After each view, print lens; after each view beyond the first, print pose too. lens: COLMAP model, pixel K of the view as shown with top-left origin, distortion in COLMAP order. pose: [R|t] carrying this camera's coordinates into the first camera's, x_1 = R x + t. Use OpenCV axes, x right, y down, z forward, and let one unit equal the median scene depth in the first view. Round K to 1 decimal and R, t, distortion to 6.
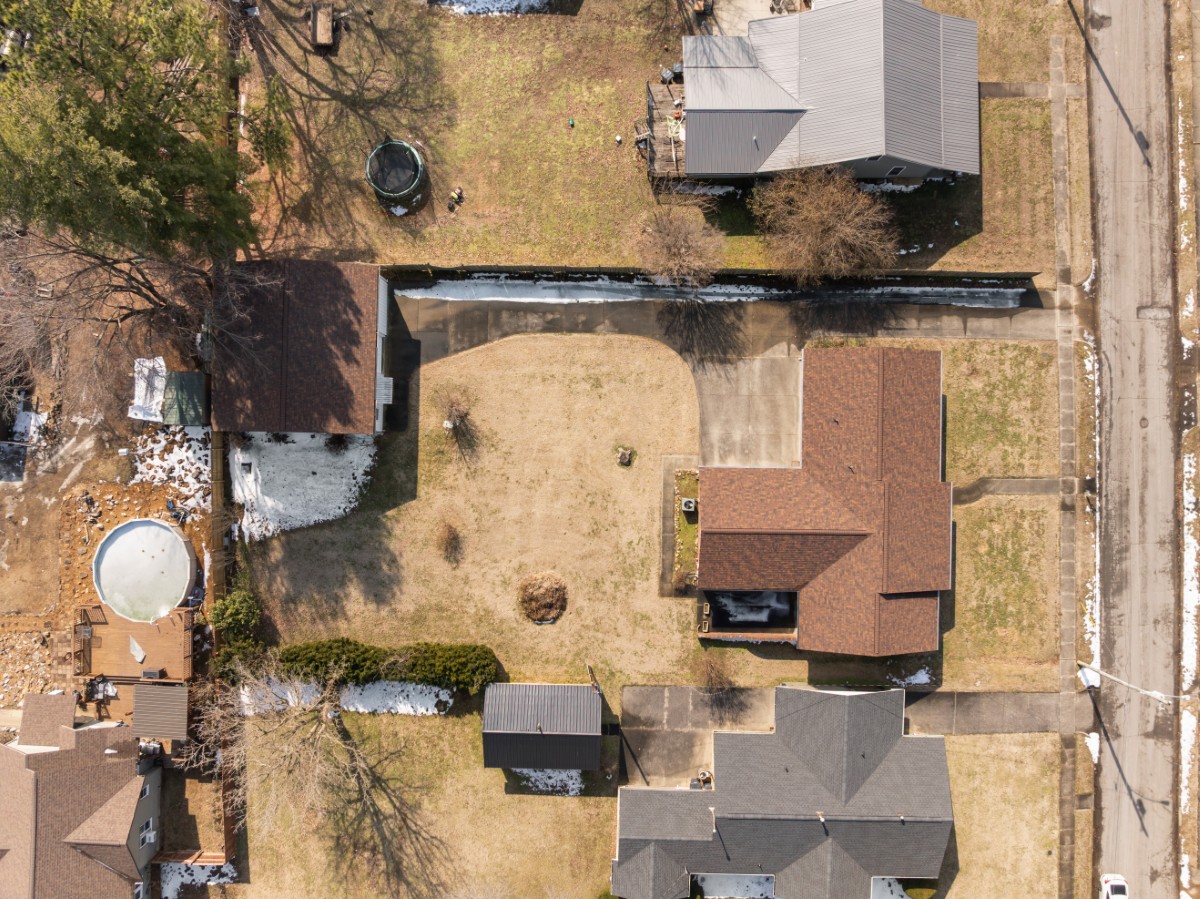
lens RADIAL K [[844.5, 0, 600.0], [0, 844.5, 449.5], [0, 0, 1]] dist [-0.033627, 0.001844]
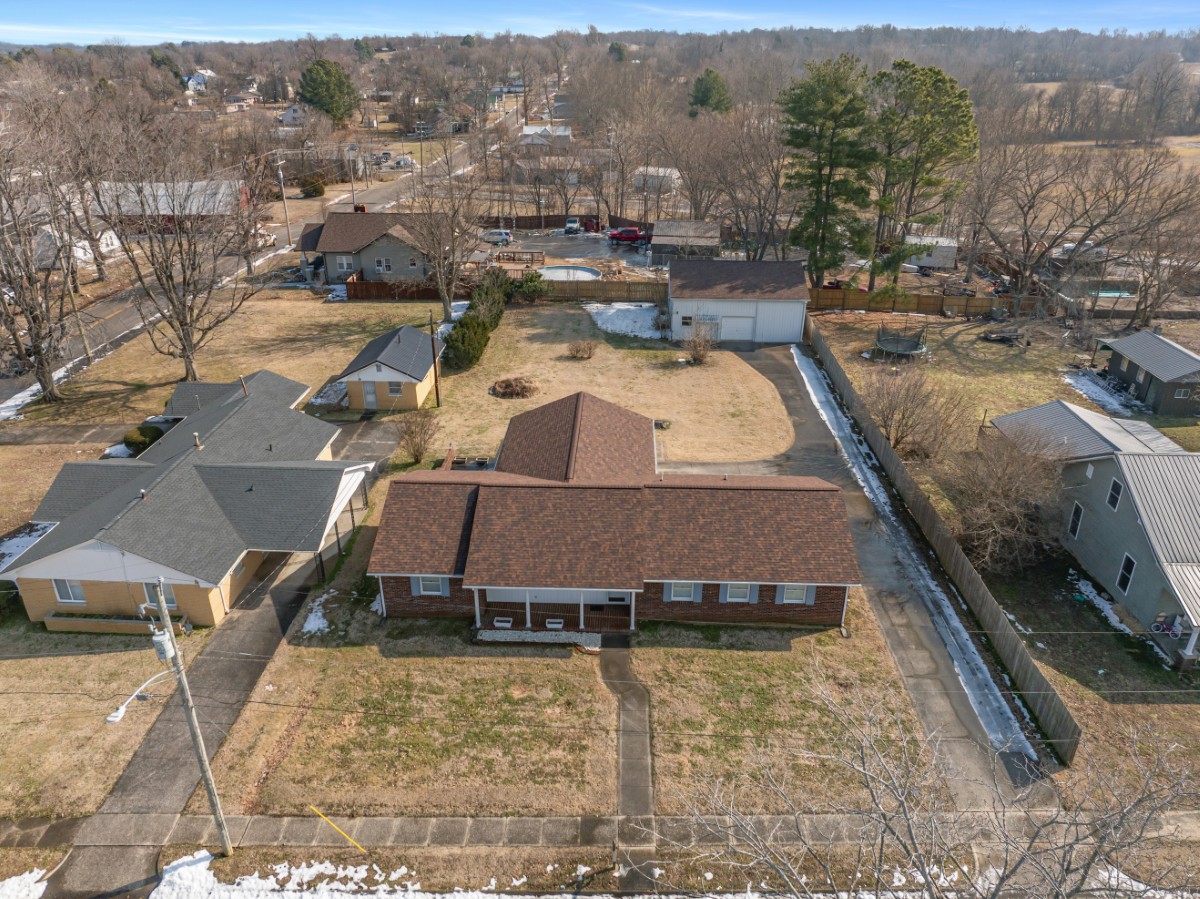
lens RADIAL K [[853.8, 0, 600.0], [0, 853.8, 449.5], [0, 0, 1]] dist [-0.036294, 0.000944]
pose [[-0.018924, 0.431355, -0.901984, 0.877422], [-0.999819, -0.009809, 0.016285, 0.057822], [-0.001823, 0.902129, 0.431463, 0.624107]]
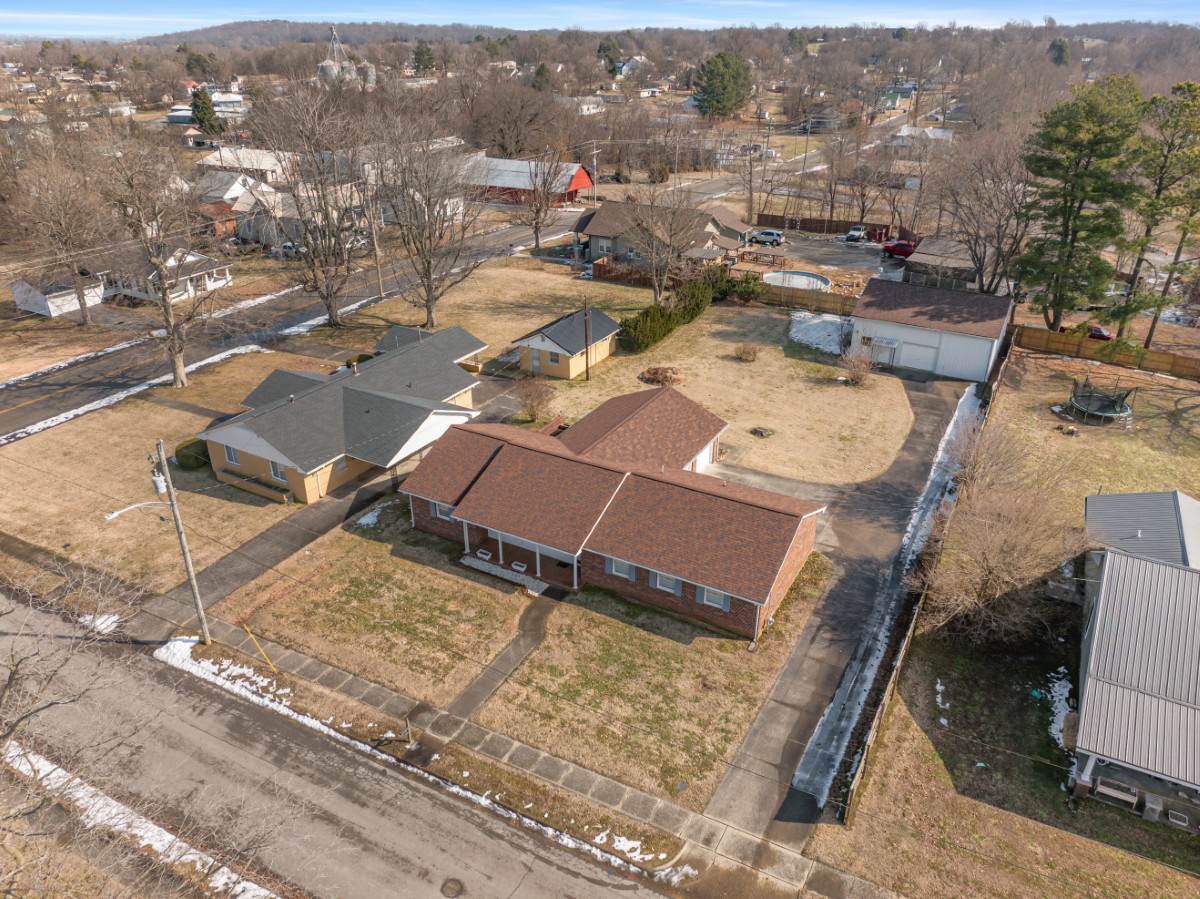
lens RADIAL K [[844.5, 0, 600.0], [0, 844.5, 449.5], [0, 0, 1]] dist [-0.033627, 0.001844]
pose [[-0.476225, 0.392190, -0.787018, 0.875150], [-0.879324, -0.212964, 0.425953, -0.241274], [-0.000552, 0.894893, 0.446281, 0.590761]]
